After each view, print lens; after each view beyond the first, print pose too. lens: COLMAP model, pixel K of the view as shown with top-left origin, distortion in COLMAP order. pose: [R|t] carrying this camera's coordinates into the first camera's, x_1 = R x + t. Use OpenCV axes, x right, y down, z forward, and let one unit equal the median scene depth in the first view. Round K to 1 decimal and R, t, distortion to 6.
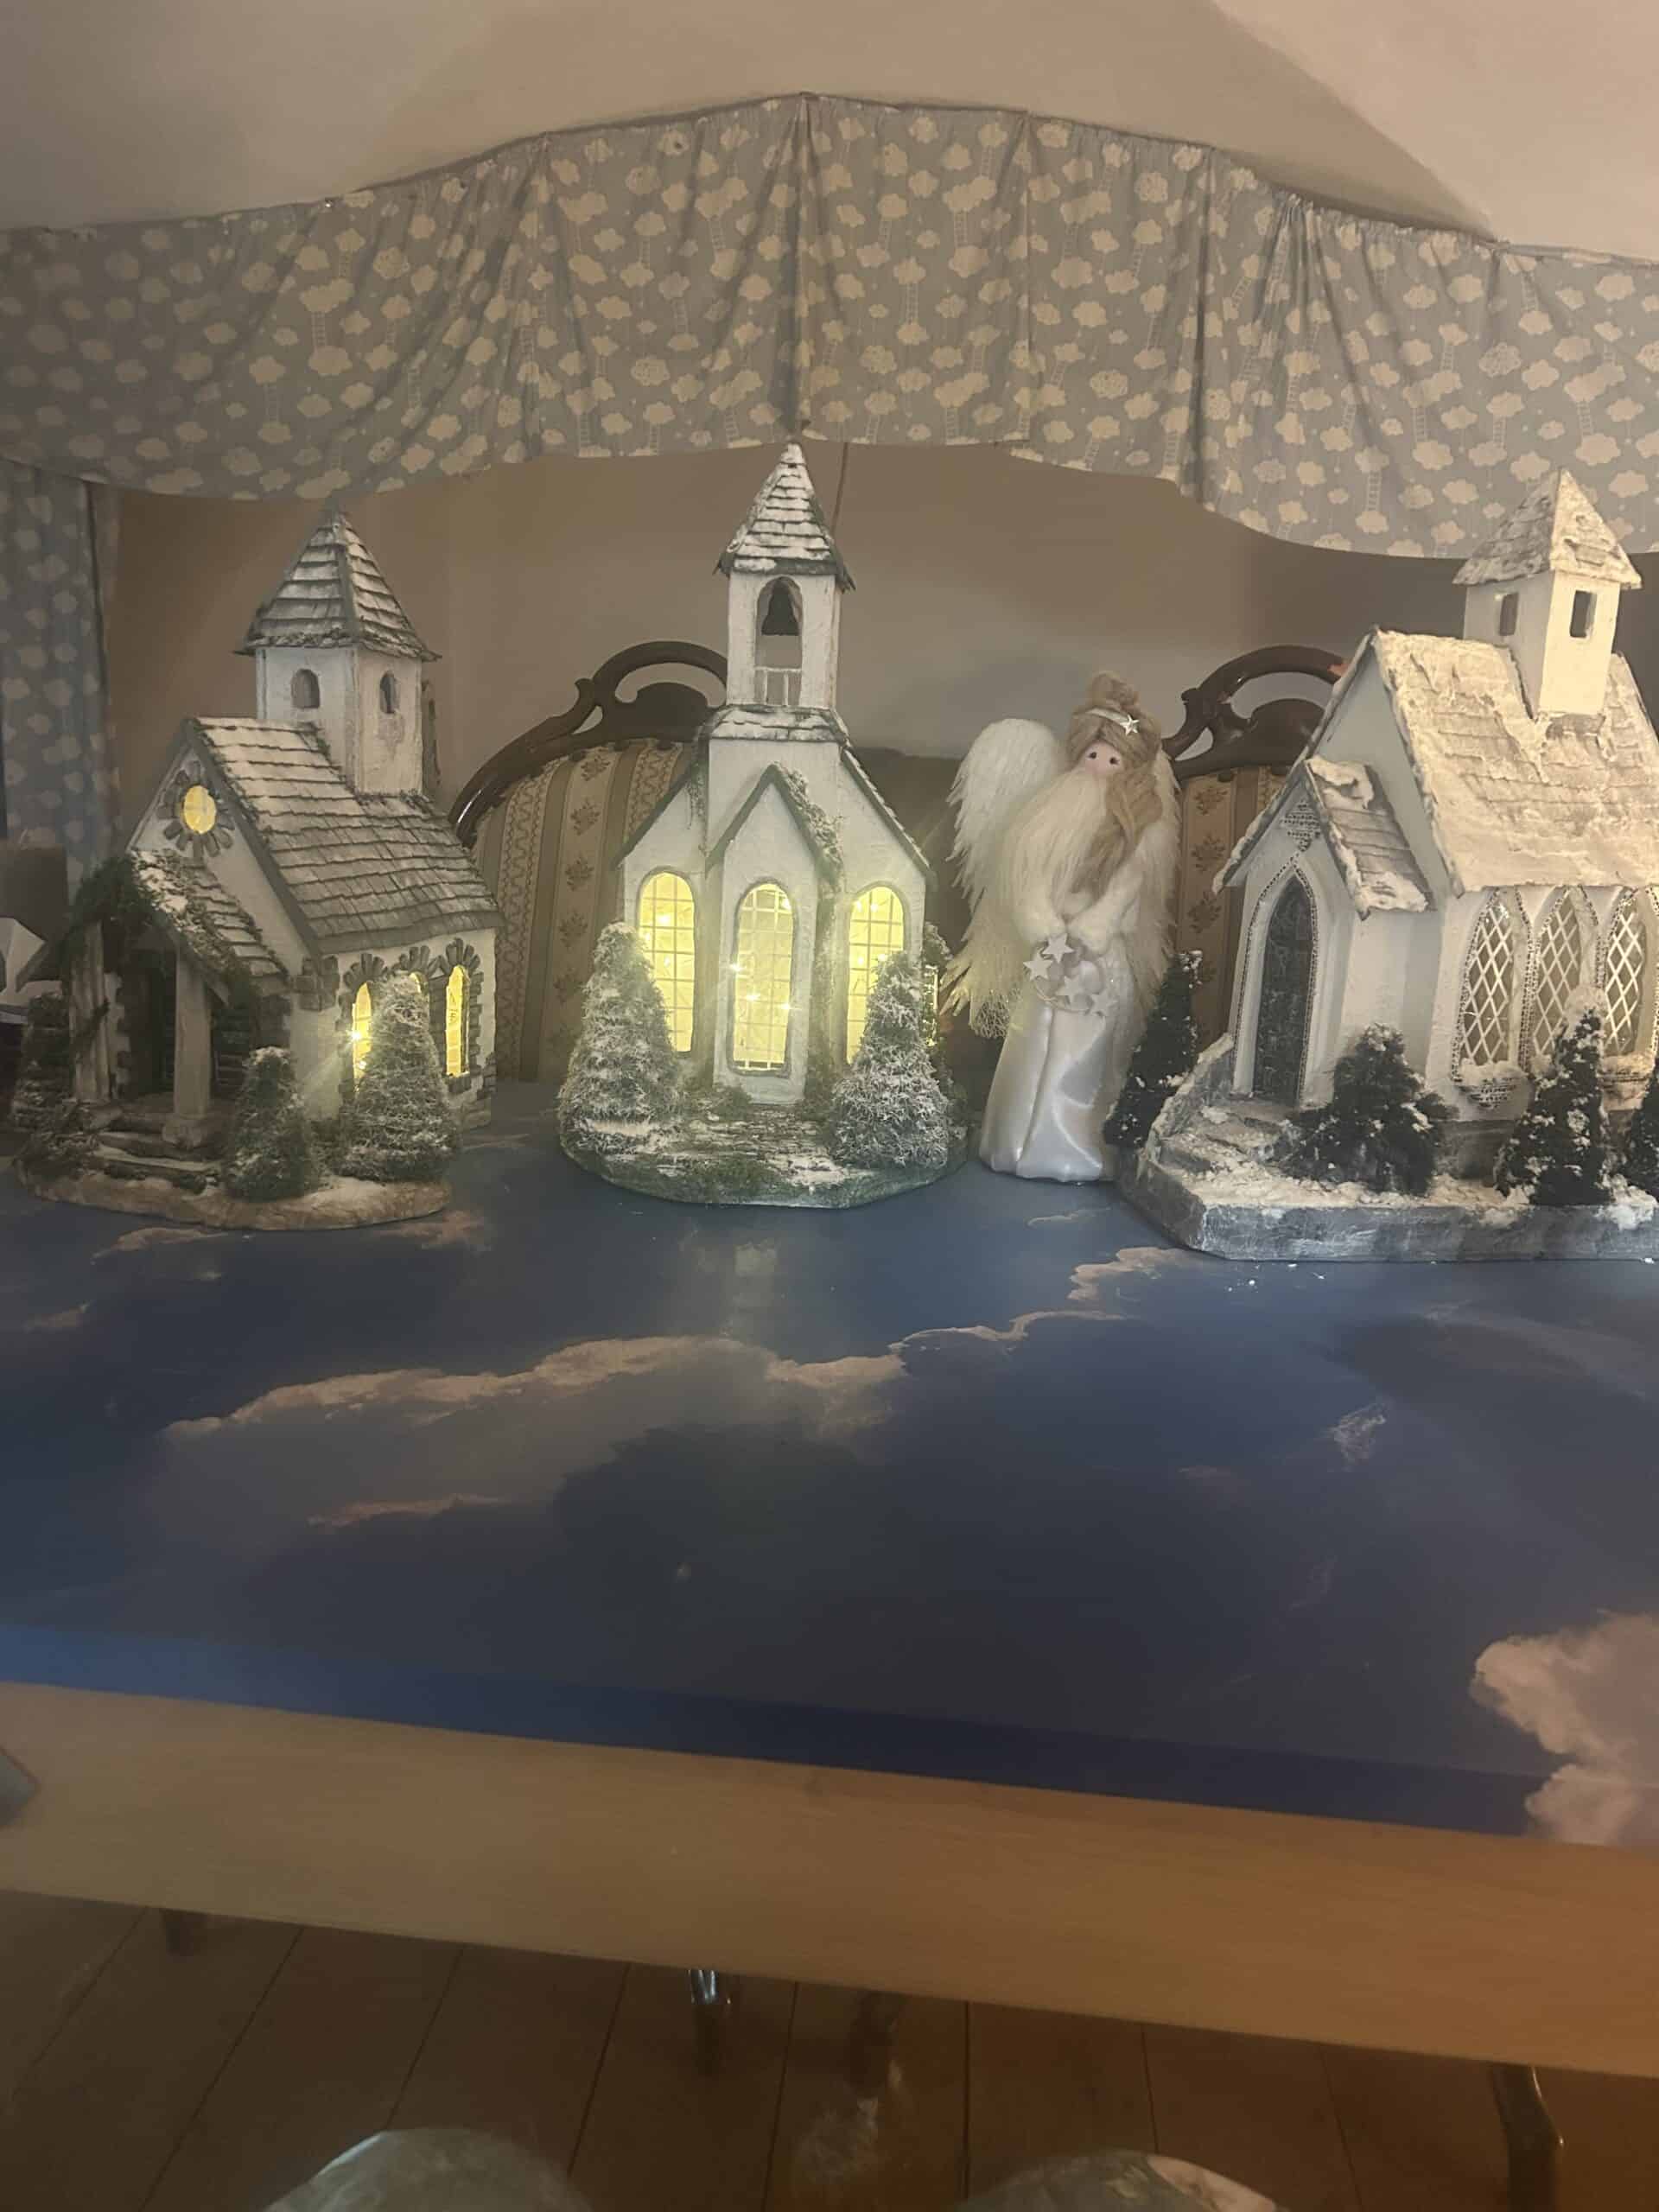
lens RADIAL K [[1646.4, 0, 841.3], [0, 1646.4, 1104.0], [0, 0, 1]] dist [0.099357, -0.182399]
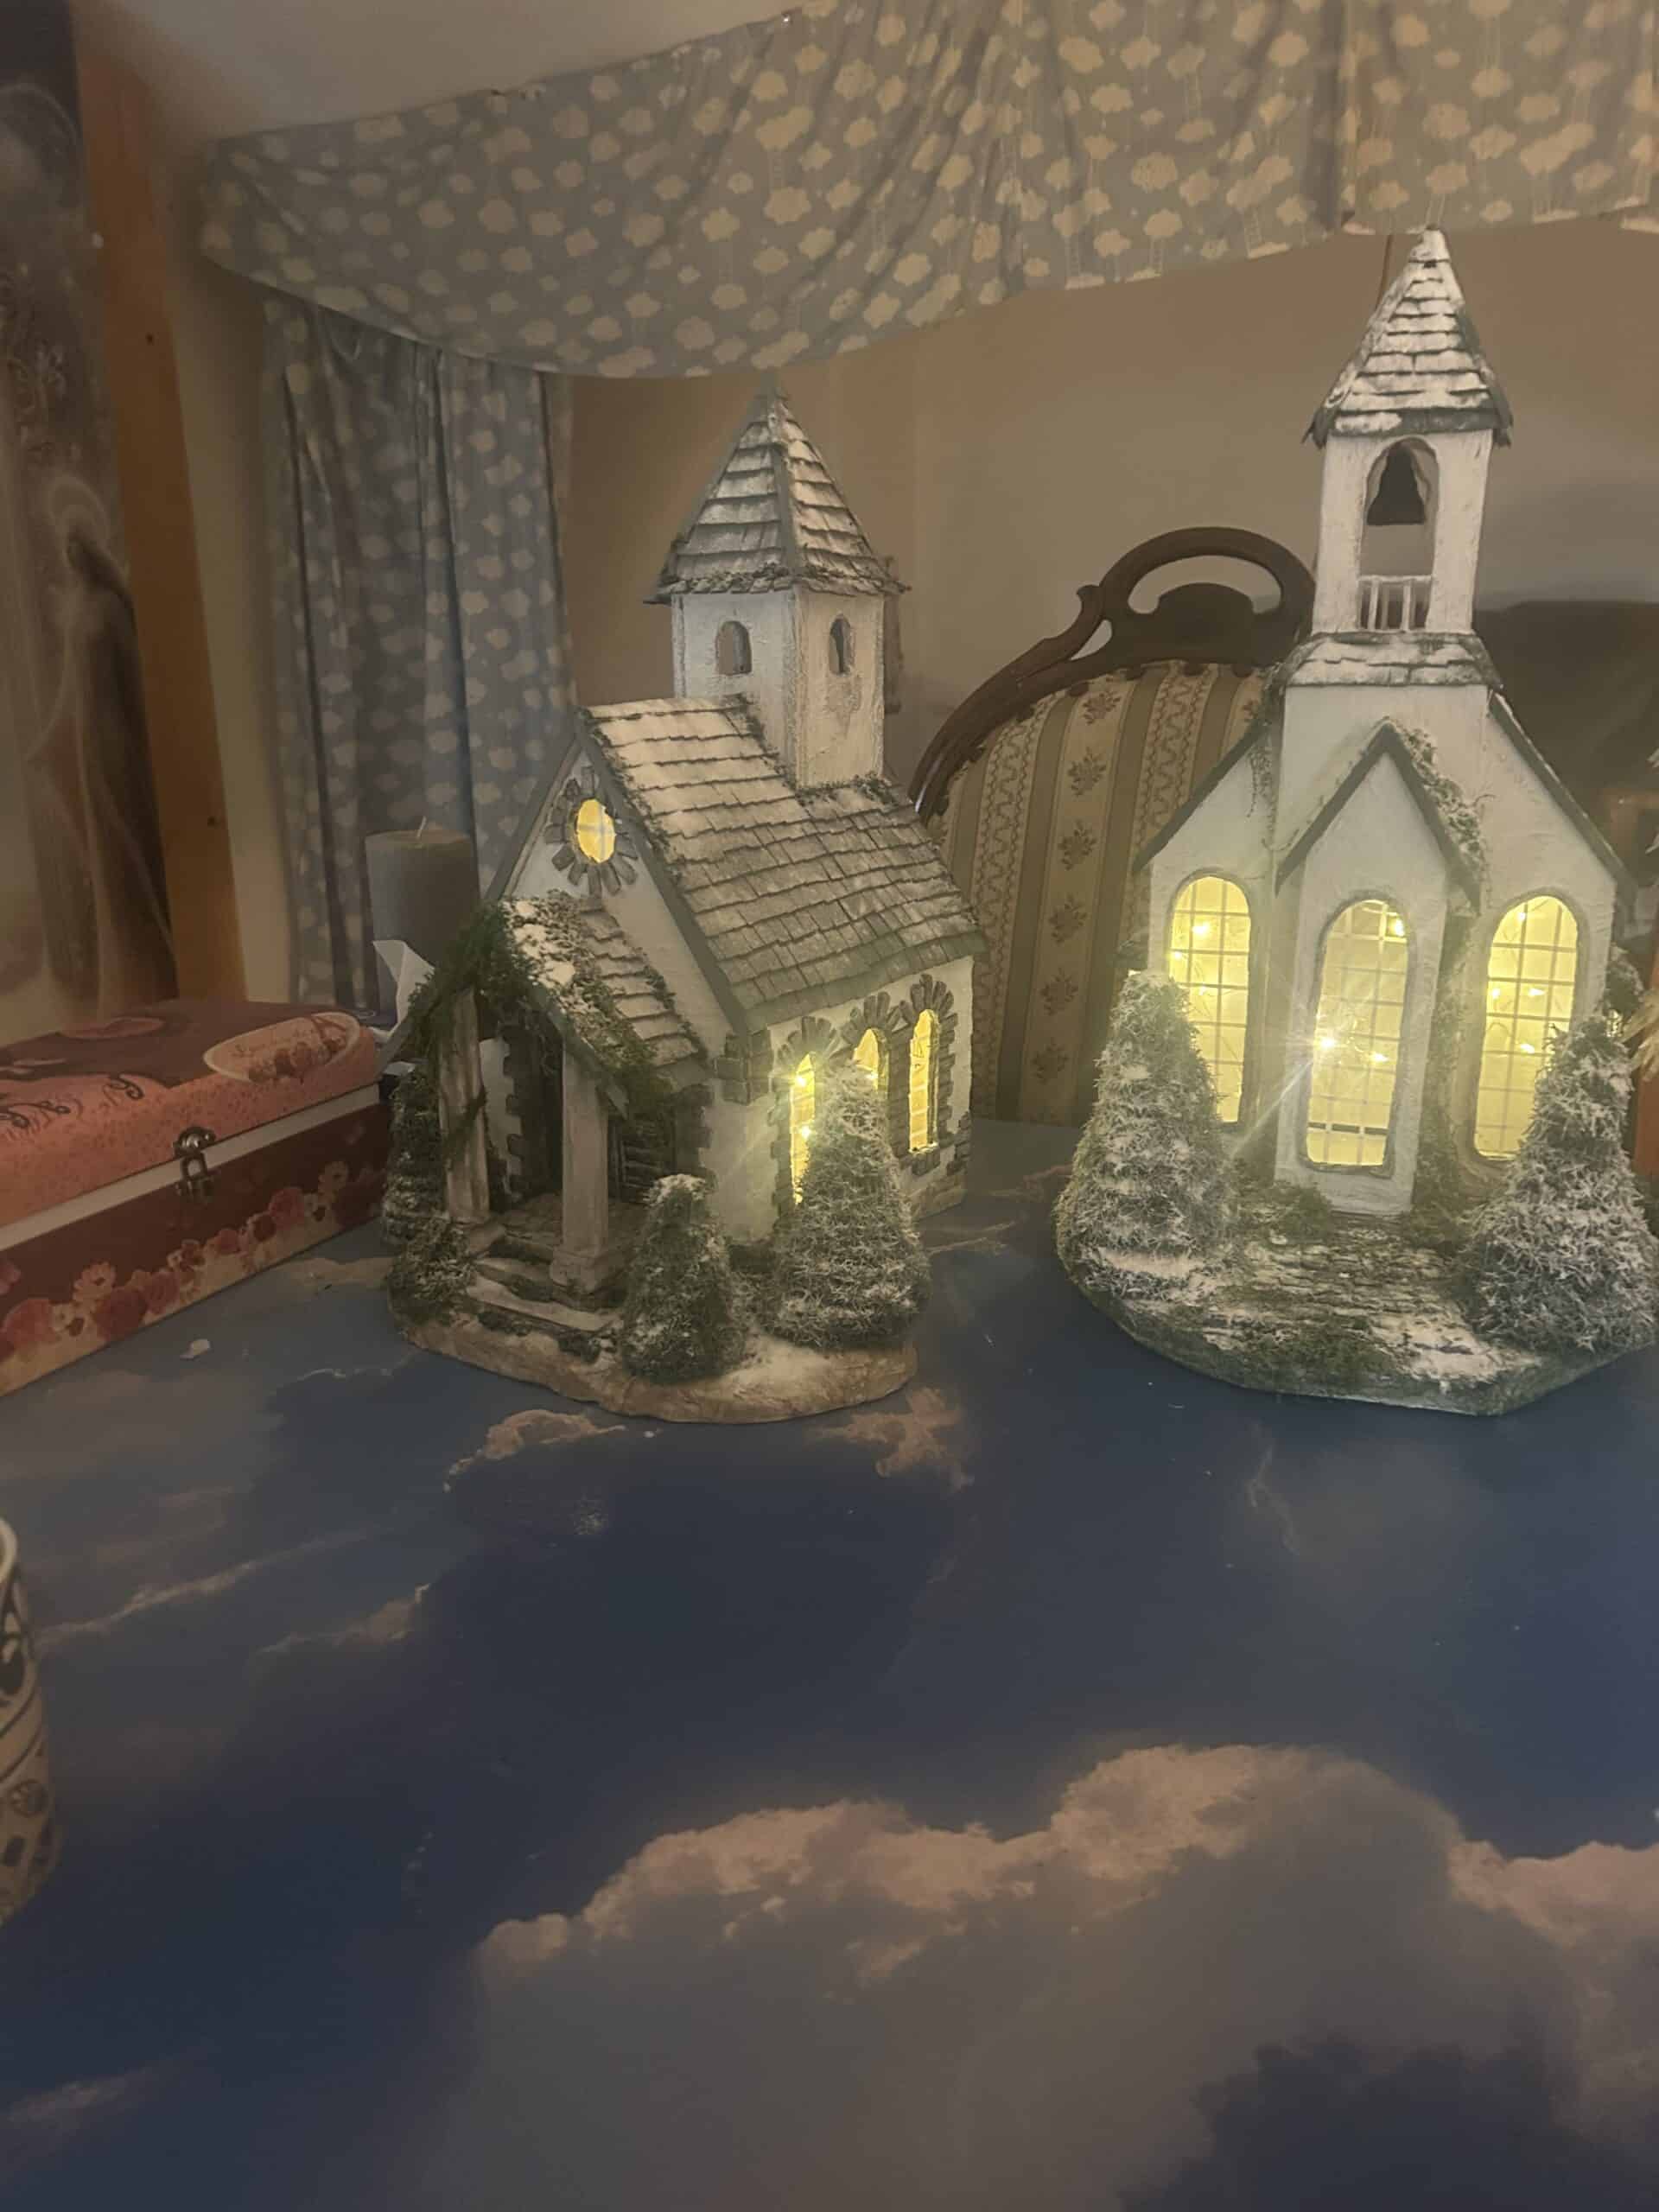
lens RADIAL K [[1673.2, 0, 842.9], [0, 1673.2, 1100.5], [0, 0, 1]] dist [0.047142, -0.053866]
pose [[0.963754, 0.025490, -0.265574, -0.069142], [-0.004264, 0.996770, 0.080197, -0.107678], [0.266760, -0.076157, 0.960749, 0.273326]]
